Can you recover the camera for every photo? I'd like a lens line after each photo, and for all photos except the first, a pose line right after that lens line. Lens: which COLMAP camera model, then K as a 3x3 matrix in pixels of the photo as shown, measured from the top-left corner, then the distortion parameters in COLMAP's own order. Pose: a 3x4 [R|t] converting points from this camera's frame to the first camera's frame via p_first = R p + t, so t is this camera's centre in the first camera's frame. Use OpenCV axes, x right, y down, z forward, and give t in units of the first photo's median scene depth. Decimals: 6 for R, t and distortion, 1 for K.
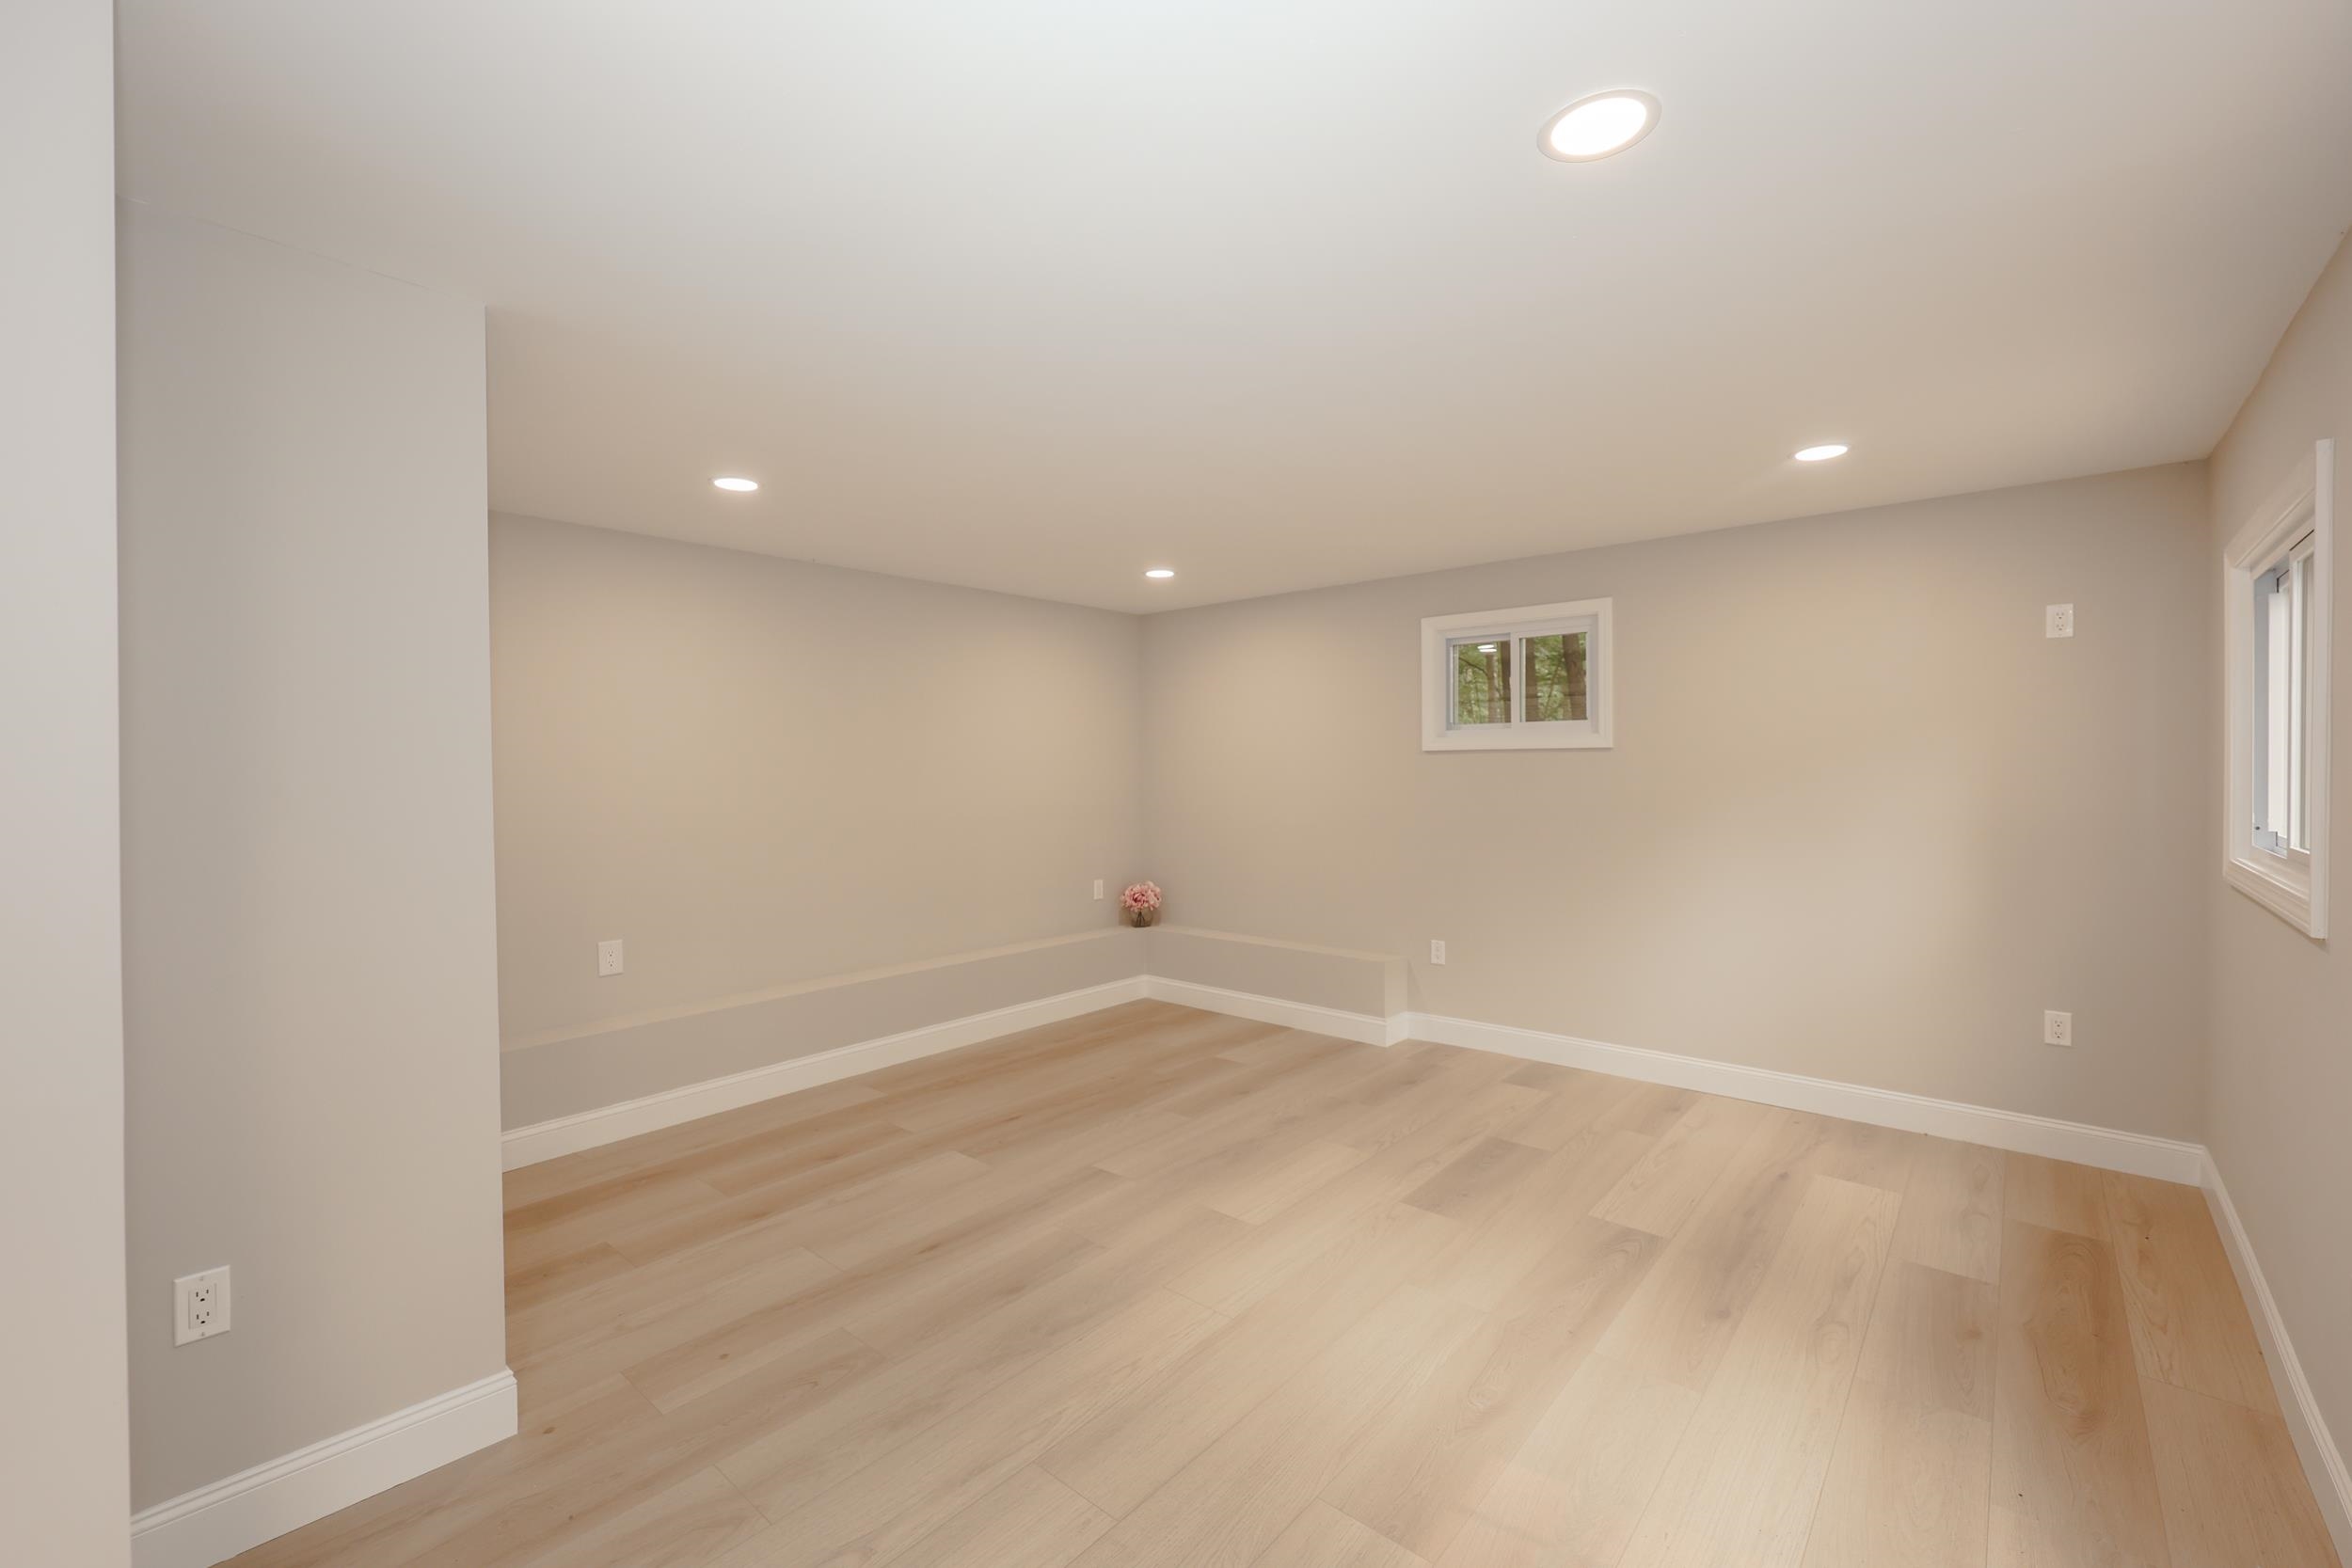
lens RADIAL K [[928.3, 0, 1176.0], [0, 928.3, 784.0], [0, 0, 1]] dist [-0.003221, -0.000231]
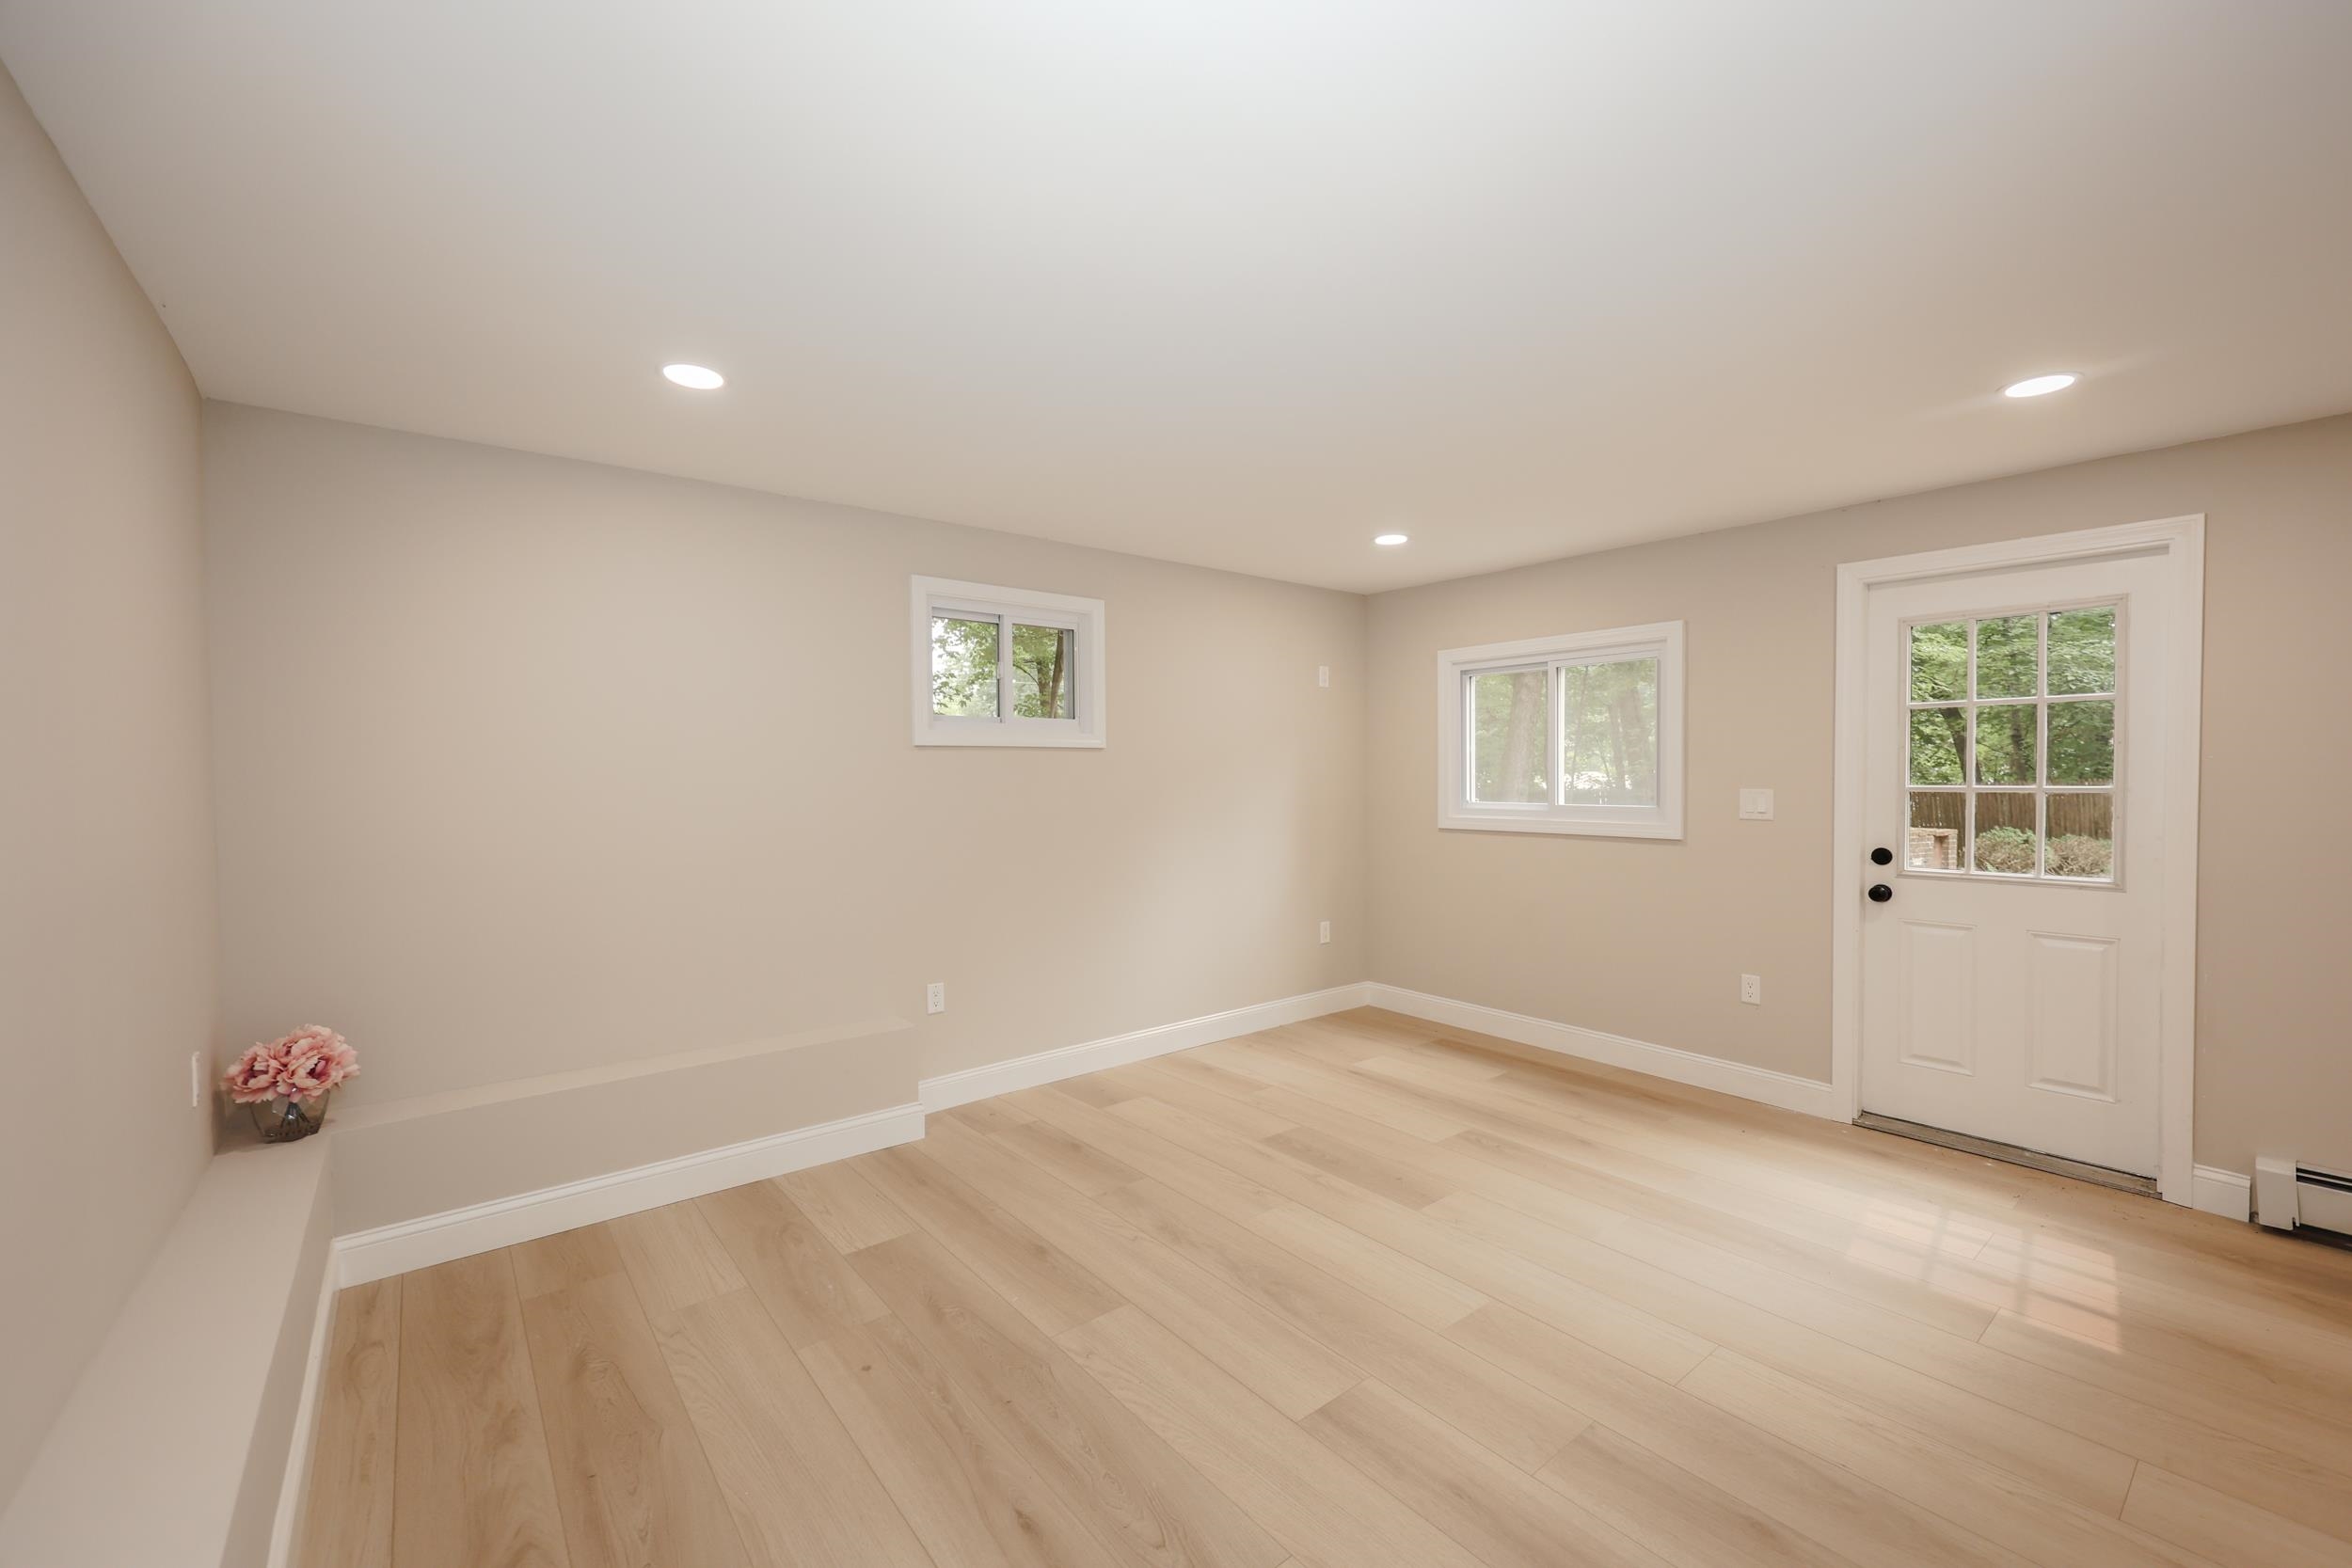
lens RADIAL K [[961.6, 0, 1176.0], [0, 961.6, 784.0], [0, 0, 1]] dist [0.008253, -0.000208]
pose [[0.185929, -0.017969, 0.982399, -0.620354], [0.008442, 0.999825, 0.016690, -0.018687], [-0.982527, 0.005190, 0.186049, 0.810228]]
